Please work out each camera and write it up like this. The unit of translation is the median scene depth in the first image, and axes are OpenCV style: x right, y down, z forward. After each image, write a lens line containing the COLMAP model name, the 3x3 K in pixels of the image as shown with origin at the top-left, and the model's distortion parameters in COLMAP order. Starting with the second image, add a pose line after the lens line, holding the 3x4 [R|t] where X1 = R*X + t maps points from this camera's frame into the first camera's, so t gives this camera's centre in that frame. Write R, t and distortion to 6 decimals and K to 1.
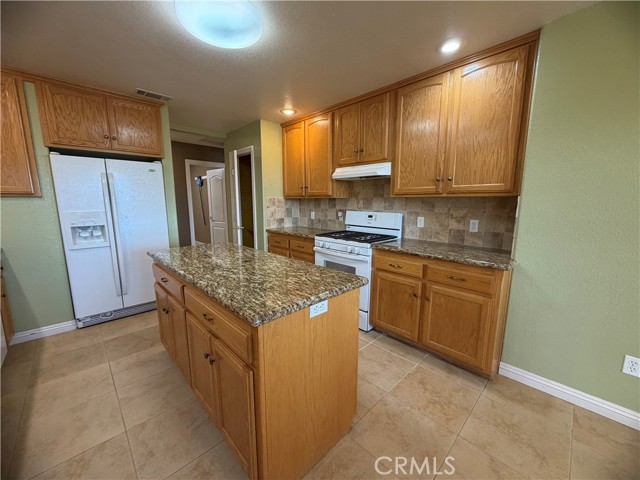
lens RADIAL K [[254.7, 0, 321.8], [0, 254.7, 240.2], [0, 0, 1]] dist [-0.000297, -0.000260]
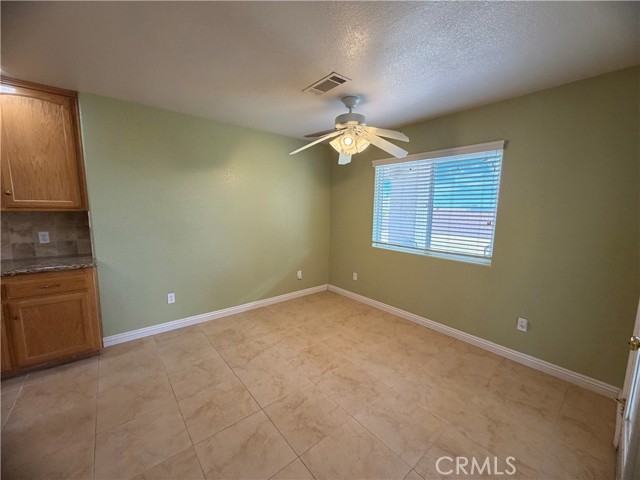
lens RADIAL K [[254.7, 0, 319.1], [0, 254.7, 240.5], [0, 0, 1]] dist [-0.000297, -0.000260]
pose [[0.077424, -0.133399, 0.988033, -0.404872], [0.138057, 0.982896, 0.121887, -0.016139], [-0.987393, 0.126968, 0.094517, -0.258944]]
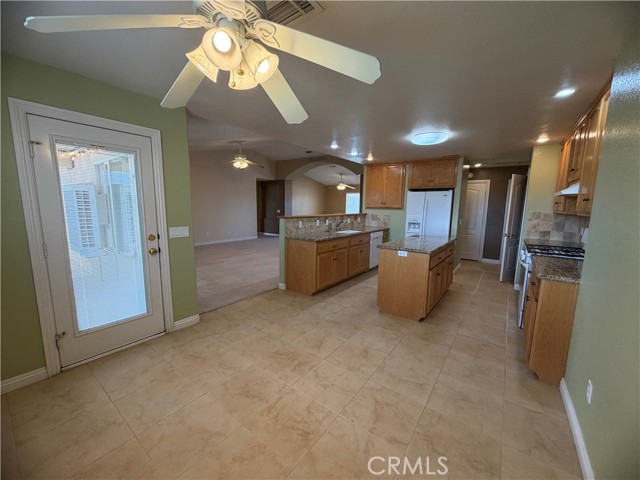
lens RADIAL K [[254.7, 0, 318.6], [0, 254.7, 240.6], [0, 0, 1]] dist [-0.000297, -0.000260]
pose [[0.155372, 0.137177, -0.978285, 1.392795], [-0.166146, 0.979833, 0.111006, -0.013286], [0.973784, 0.145291, 0.175030, -0.211232]]
